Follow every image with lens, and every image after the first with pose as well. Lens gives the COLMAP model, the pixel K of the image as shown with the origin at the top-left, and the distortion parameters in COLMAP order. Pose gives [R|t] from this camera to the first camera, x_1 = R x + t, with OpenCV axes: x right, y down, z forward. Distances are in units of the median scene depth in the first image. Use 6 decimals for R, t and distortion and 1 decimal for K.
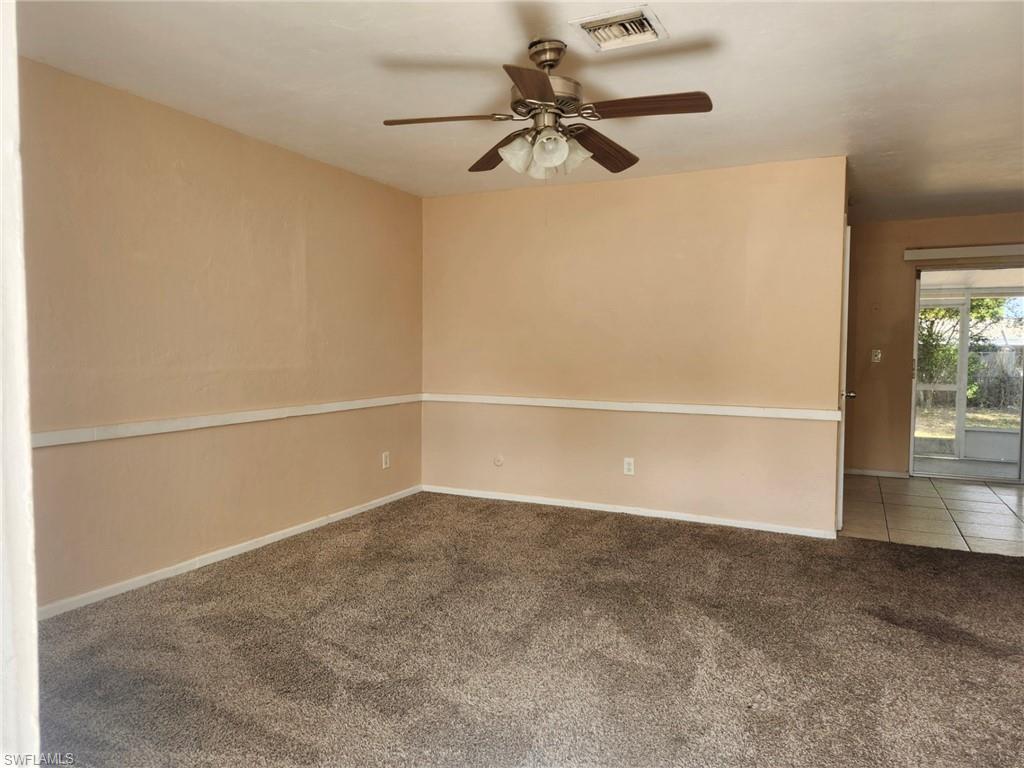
lens RADIAL K [[679.0, 0, 512.0], [0, 679.0, 384.0], [0, 0, 1]] dist [-0.007855, 0.000297]
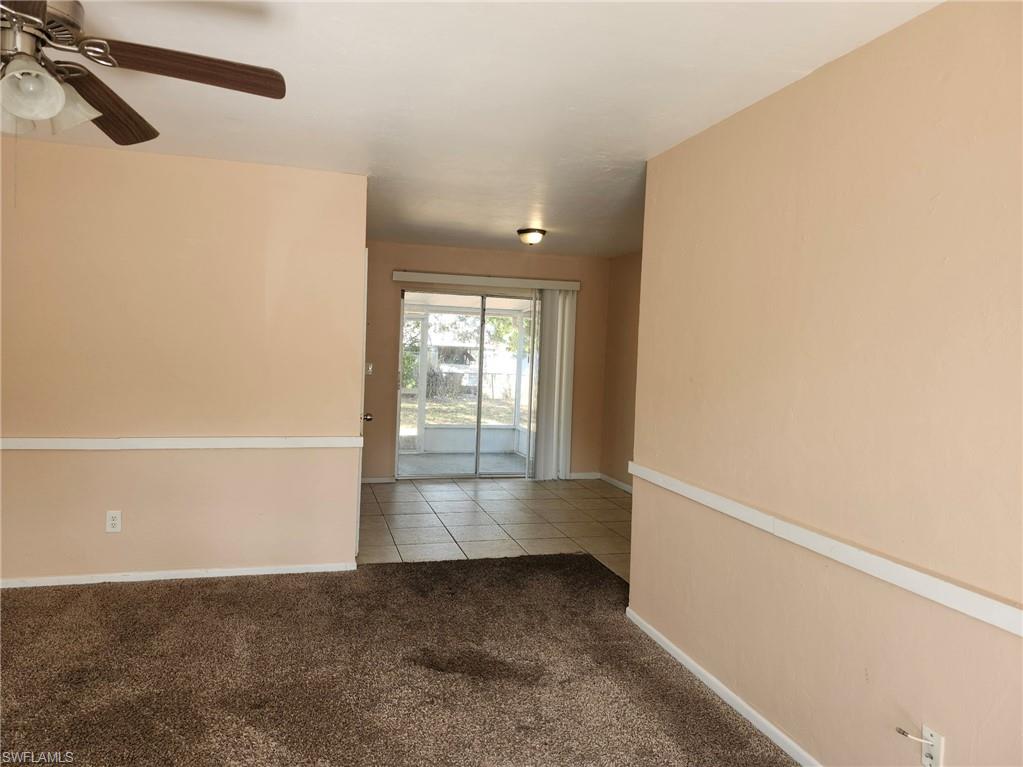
lens RADIAL K [[708.9, 0, 511.5], [0, 708.9, 383.5], [0, 0, 1]] dist [0.002996, -0.005307]
pose [[0.751772, -0.001792, 0.659421, -0.026254], [0.000638, 0.999998, 0.001991, -0.051902], [-0.659423, -0.001076, 0.751772, 0.142666]]
